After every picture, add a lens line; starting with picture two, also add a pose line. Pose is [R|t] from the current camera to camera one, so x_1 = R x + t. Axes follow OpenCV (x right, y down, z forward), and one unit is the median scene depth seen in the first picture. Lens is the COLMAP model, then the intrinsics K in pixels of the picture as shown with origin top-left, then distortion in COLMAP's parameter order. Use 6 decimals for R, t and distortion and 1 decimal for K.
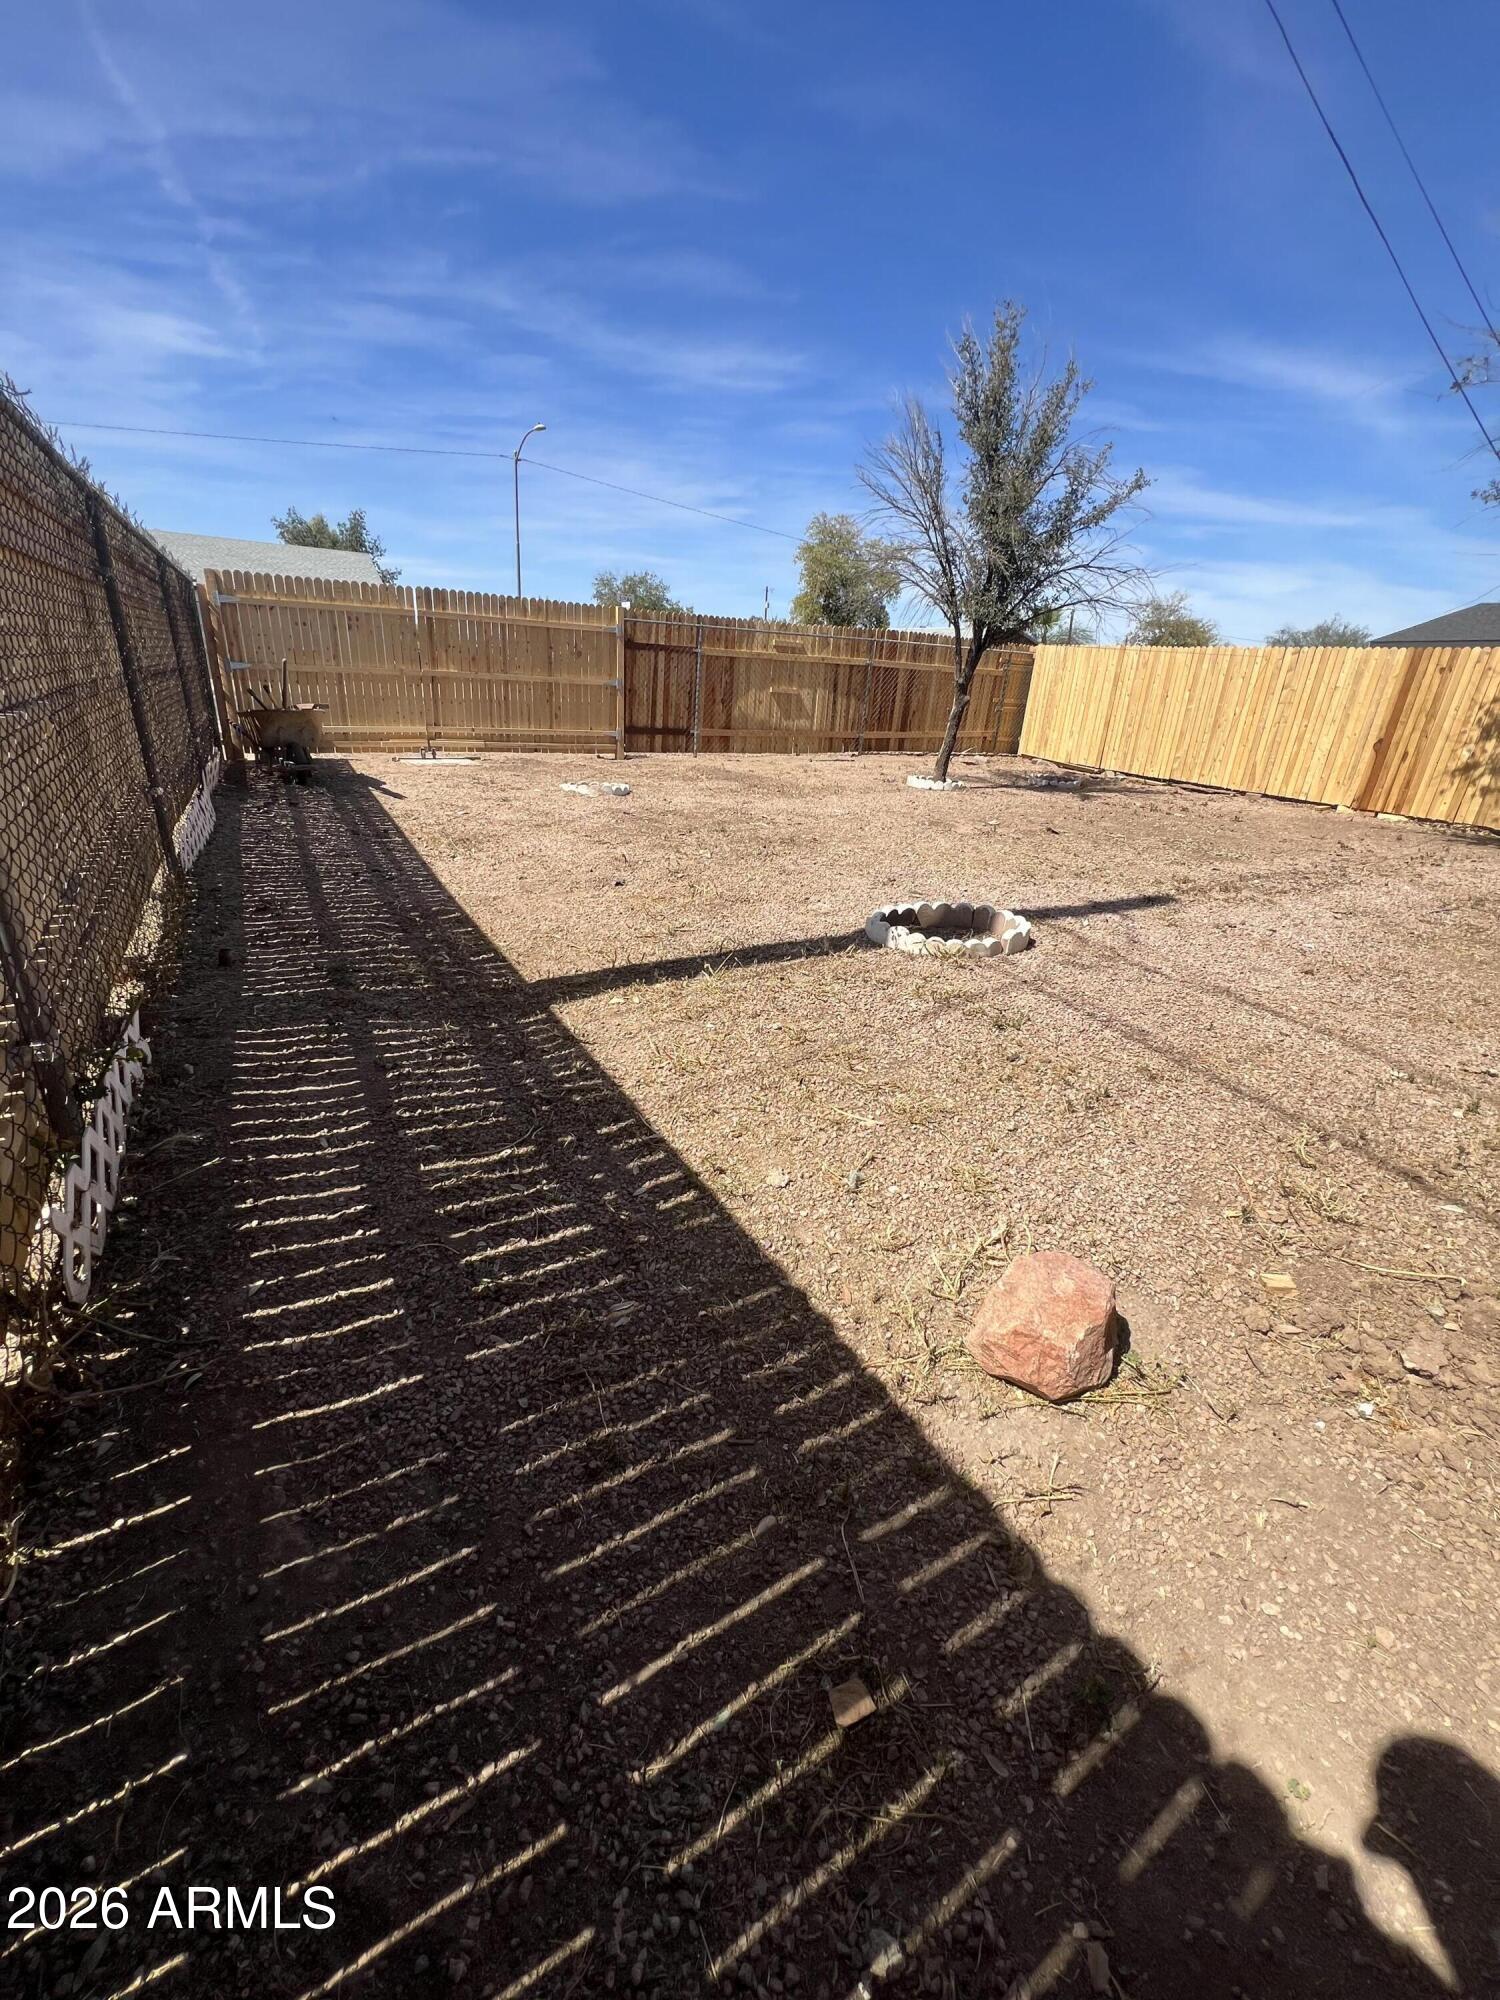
lens RADIAL K [[806.3, 0, 750.7], [0, 806.3, 1006.1], [0, 0, 1]] dist [-0.002451, -0.000018]
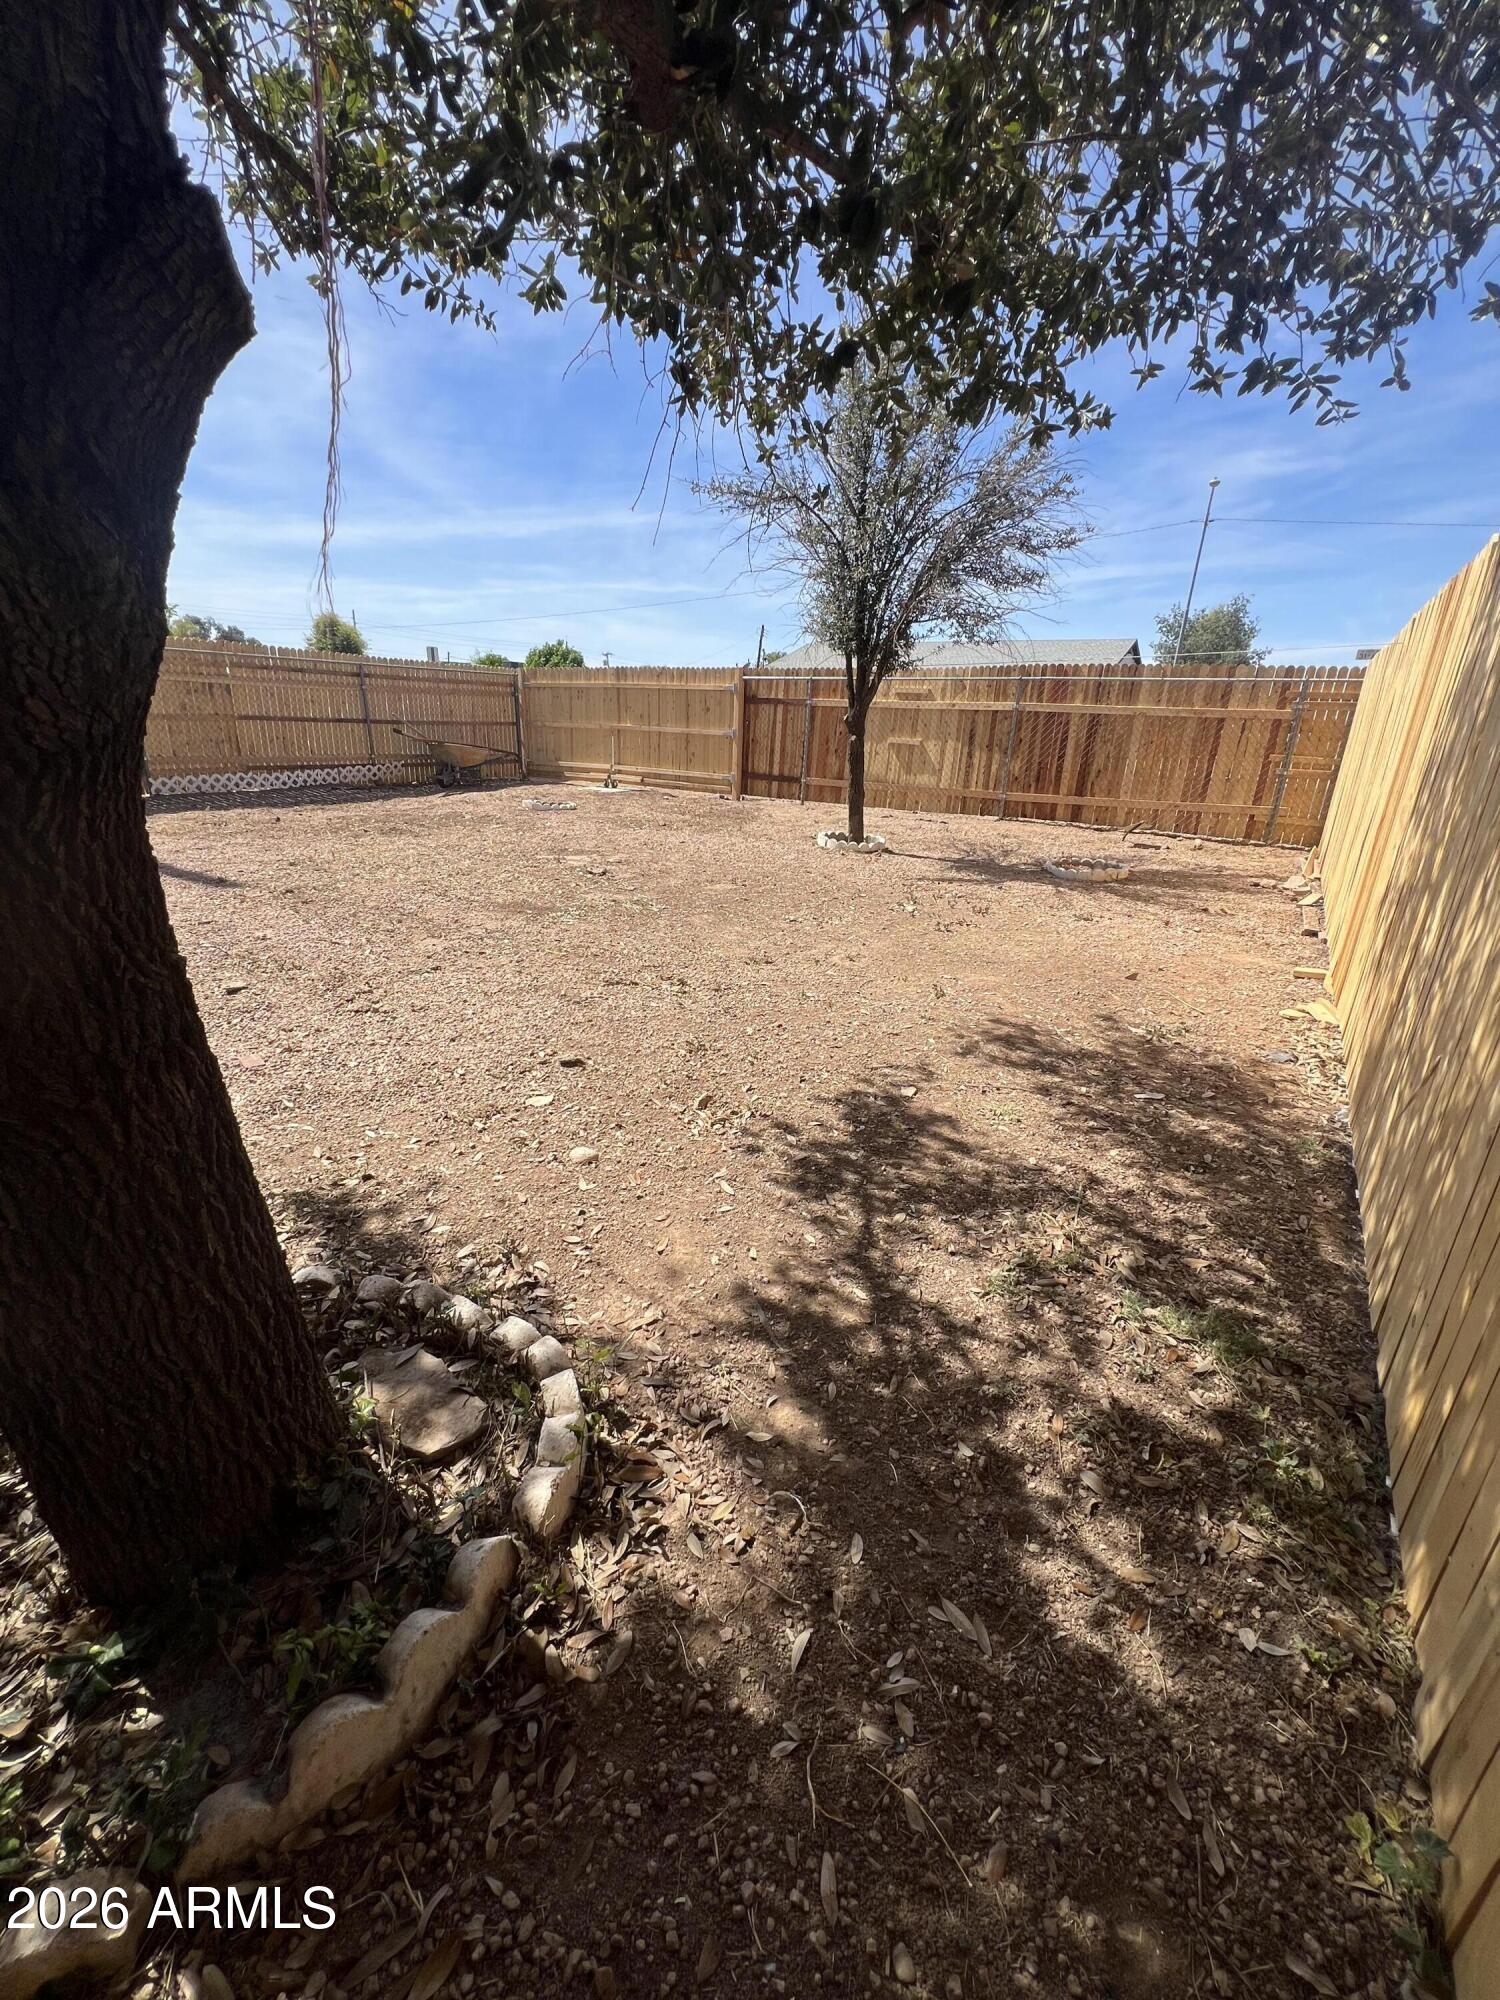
lens RADIAL K [[803.0, 0, 749.9], [0, 803.0, 995.4], [0, 0, 1]] dist [0.002701, 0.000048]
pose [[0.484512, 0.250488, -0.838155, 0.824322], [-0.341564, 0.936243, 0.082354, -0.148498], [0.805346, 0.246382, 0.539179, 0.471943]]
